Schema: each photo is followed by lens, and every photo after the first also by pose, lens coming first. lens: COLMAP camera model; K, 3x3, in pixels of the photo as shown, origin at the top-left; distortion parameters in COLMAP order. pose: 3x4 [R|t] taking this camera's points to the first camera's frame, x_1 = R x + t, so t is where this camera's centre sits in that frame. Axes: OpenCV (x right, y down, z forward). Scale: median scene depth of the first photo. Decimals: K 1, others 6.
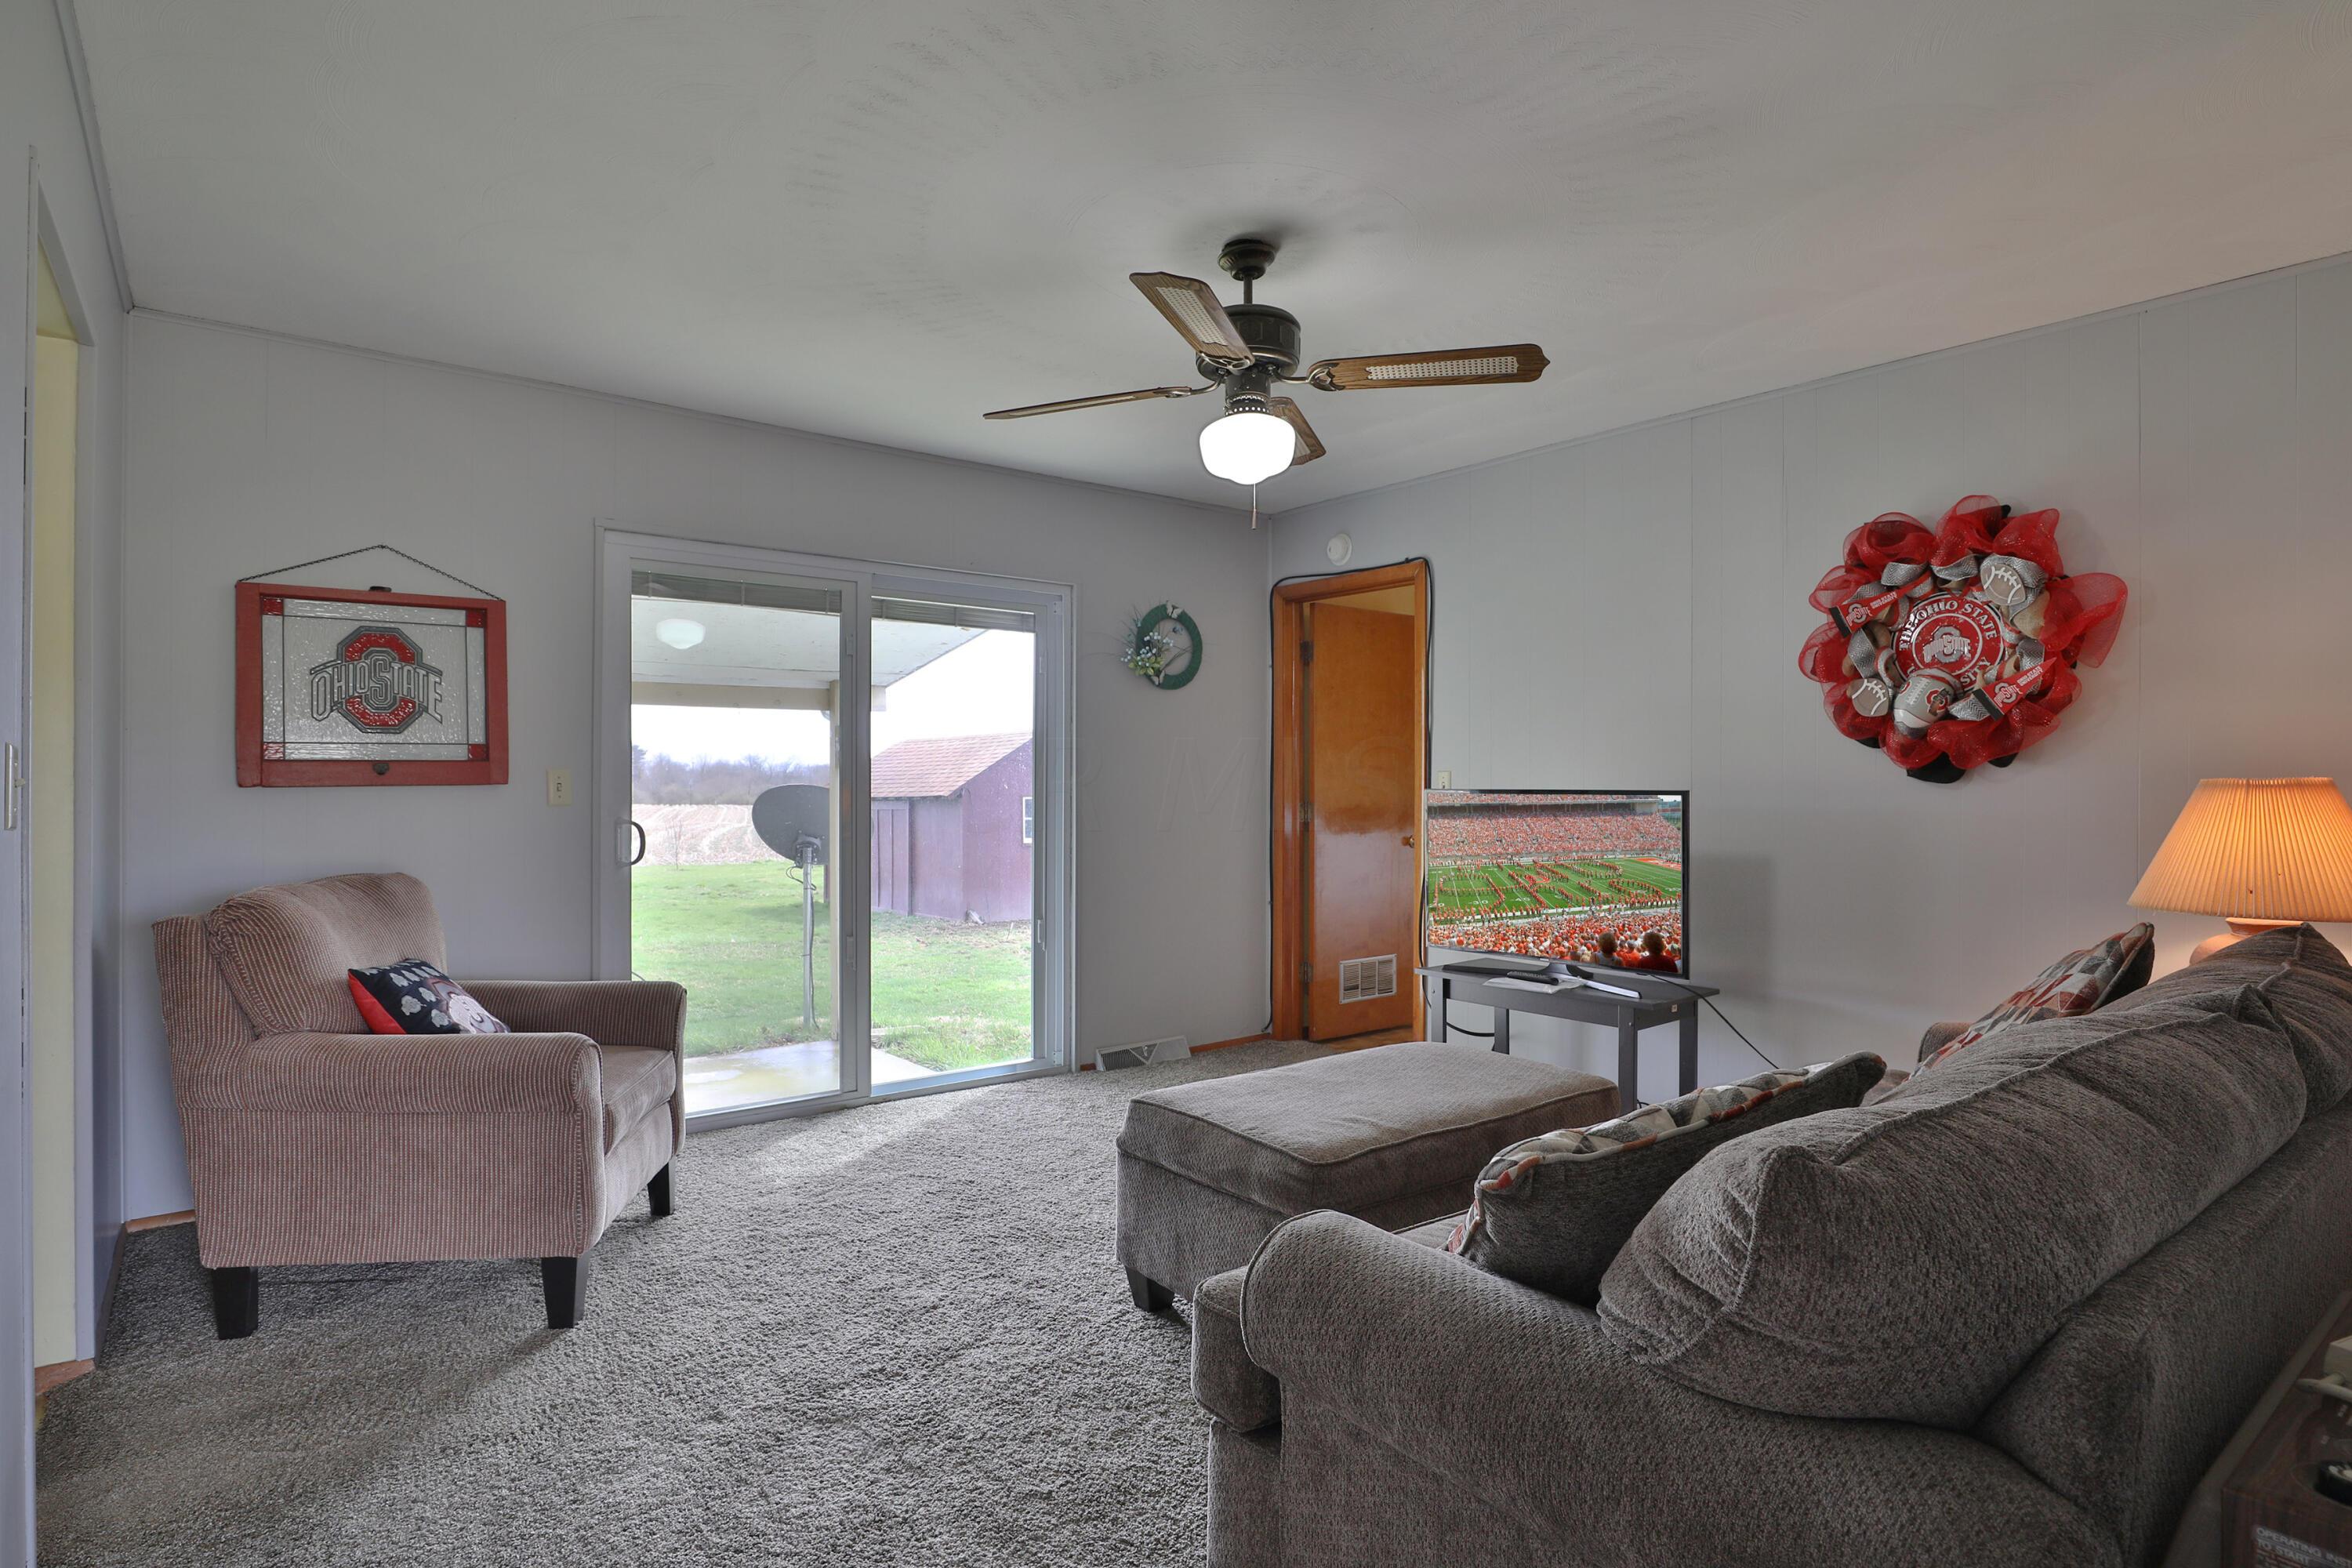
lens RADIAL K [[1259.5, 0, 1177.7], [0, 1259.5, 777.7], [0, 0, 1]] dist [-0.046511, 0.012955]
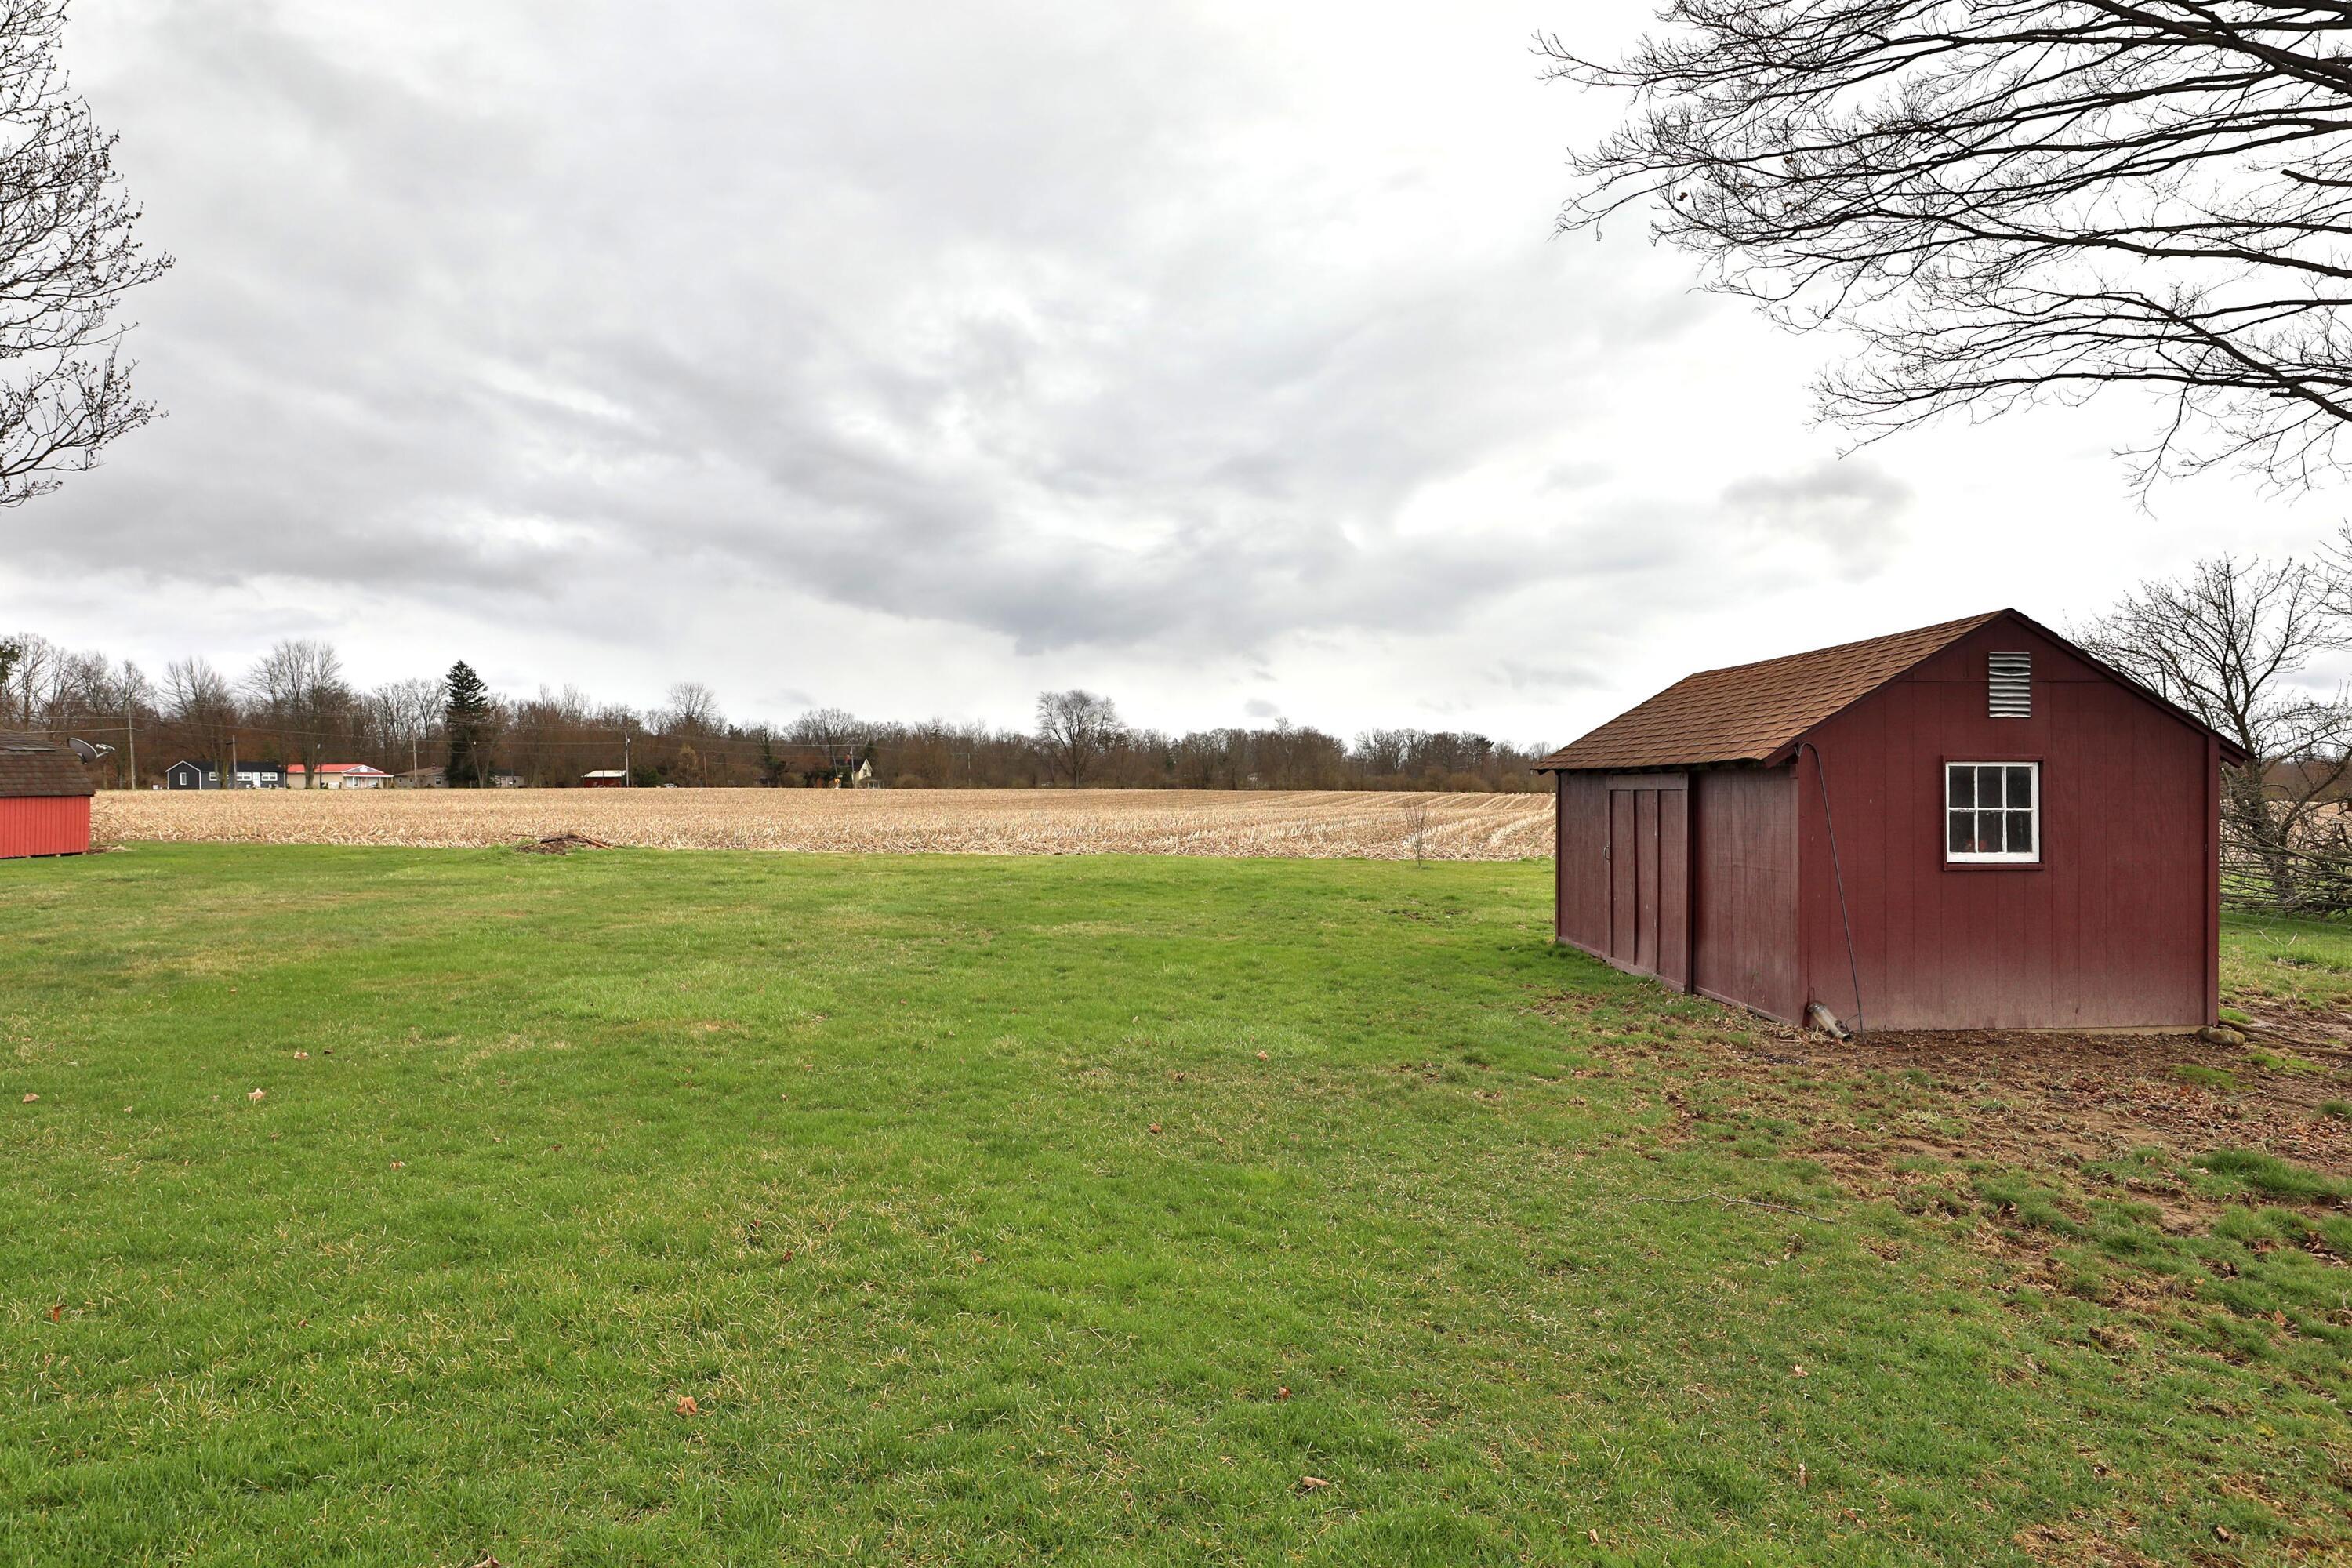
lens RADIAL K [[1185.4, 0, 1176.0], [0, 1185.4, 784.0], [0, 0, 1]] dist [-0.000989, -0.000052]
pose [[0.778937, 0.004699, -0.627085, -0.070578], [0.002302, 0.999944, 0.010351, 0.017603], [0.627098, -0.009506, 0.778882, 0.483237]]
